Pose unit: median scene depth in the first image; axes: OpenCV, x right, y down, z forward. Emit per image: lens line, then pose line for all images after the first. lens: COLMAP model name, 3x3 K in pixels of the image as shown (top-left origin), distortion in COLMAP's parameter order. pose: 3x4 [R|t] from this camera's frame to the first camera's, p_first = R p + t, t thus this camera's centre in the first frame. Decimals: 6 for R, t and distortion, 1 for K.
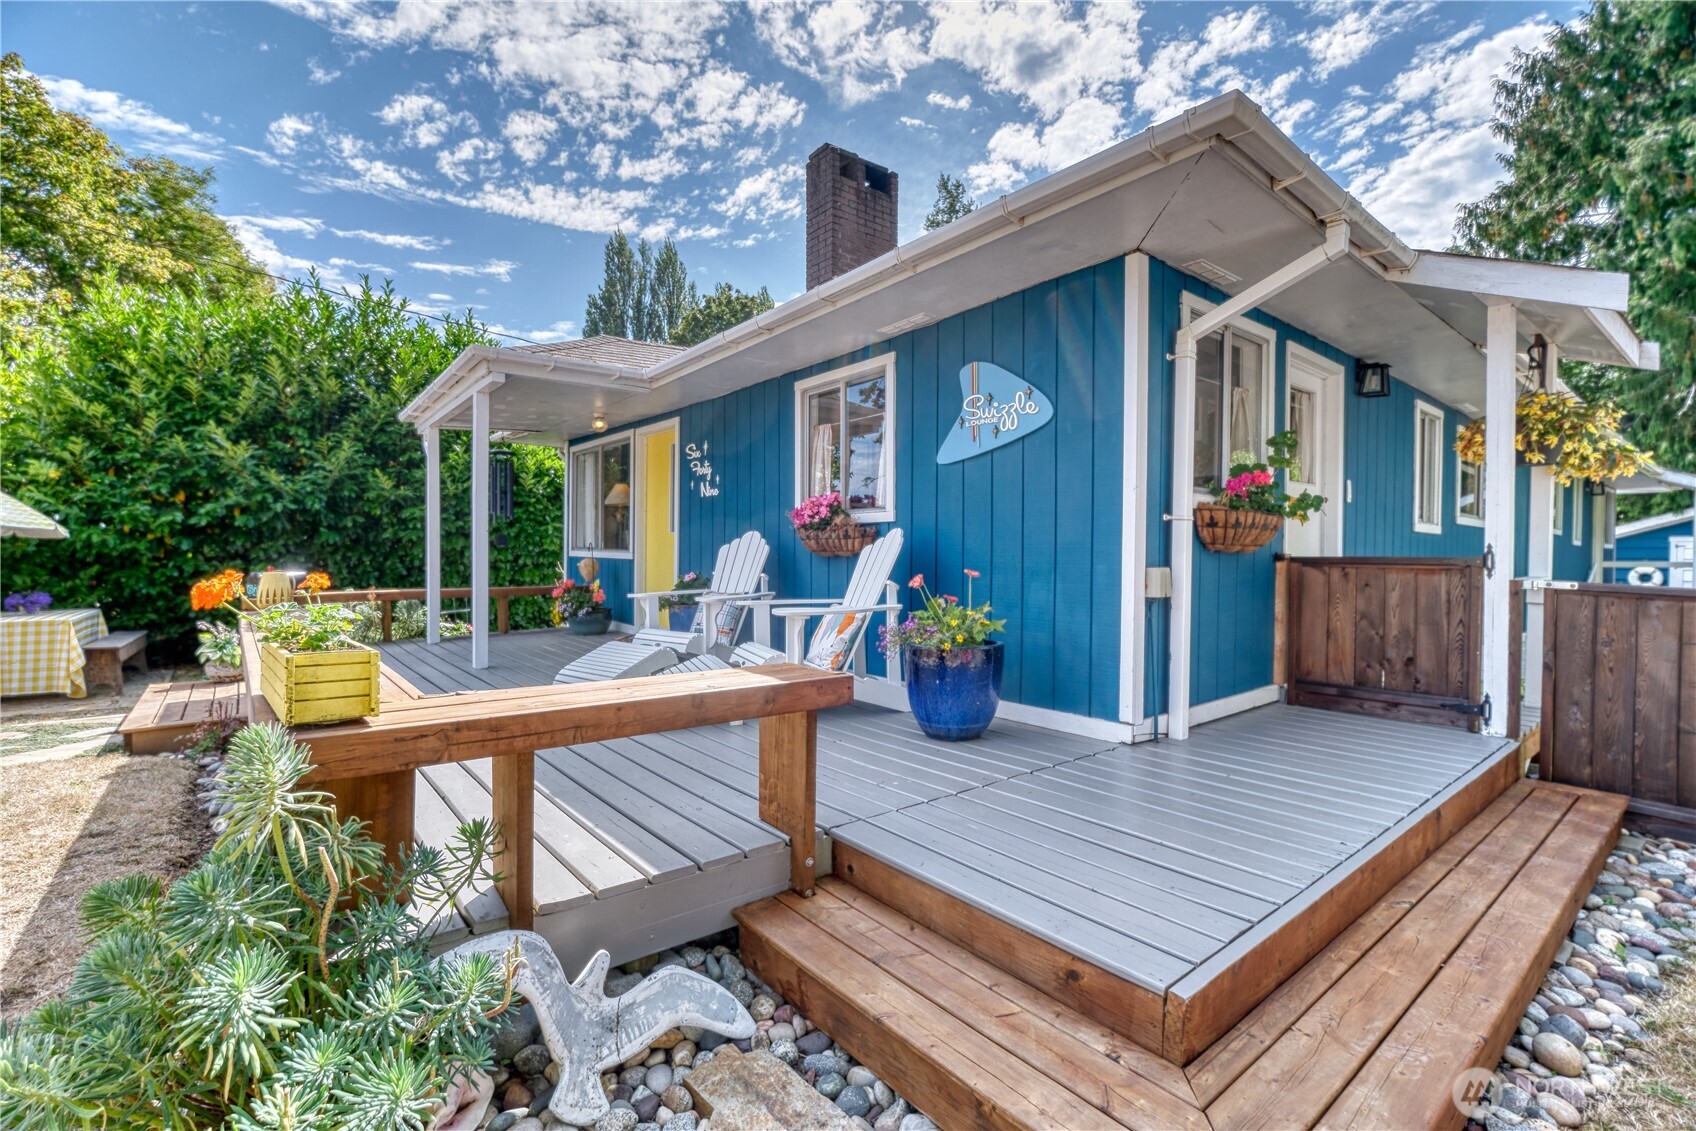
lens RADIAL K [[779.6, 0, 805.9], [0, 779.6, 564.8], [0, 0, 1]] dist [0.000410, -0.002591]
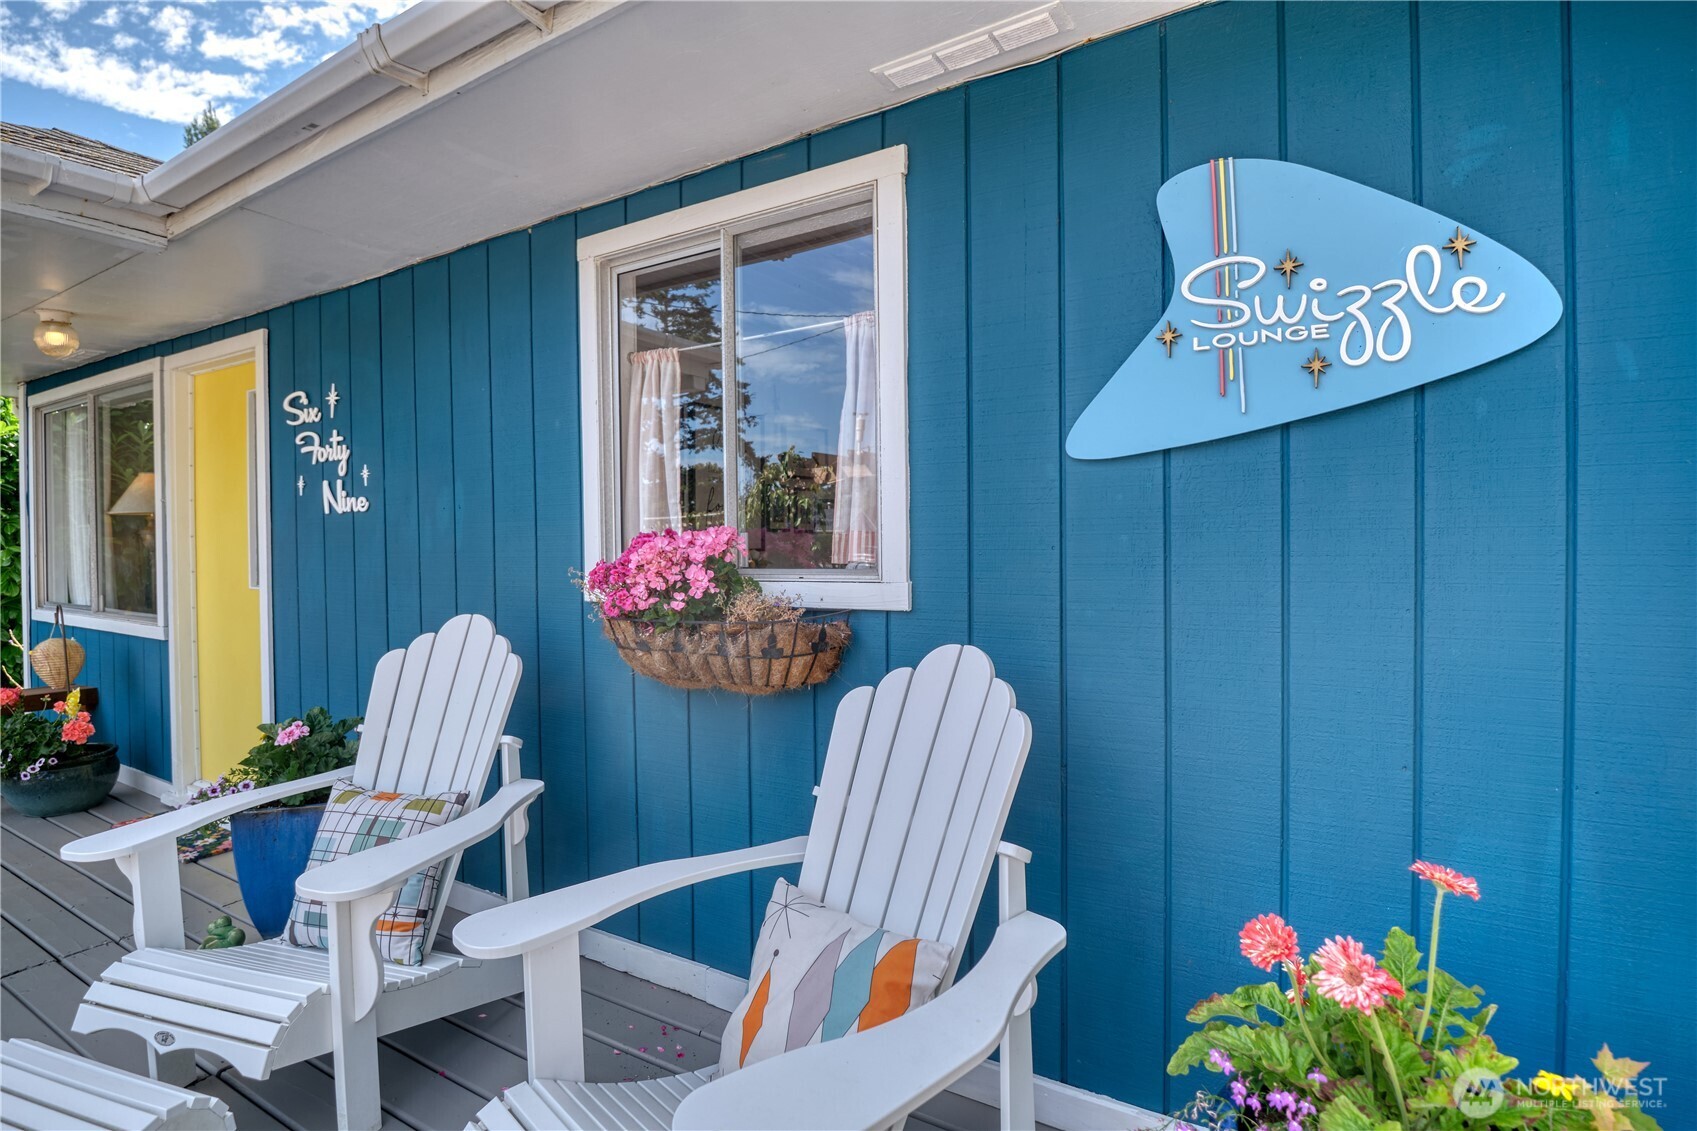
lens RADIAL K [[871.1, 0, 788.1], [0, 871.1, 567.7], [0, 0, 1]] dist [-0.018185, -0.000591]
pose [[0.939006, -0.019429, 0.343351, -0.037726], [0.016921, 0.999804, 0.010300, -0.038362], [-0.343484, -0.003862, 0.939151, 0.300421]]
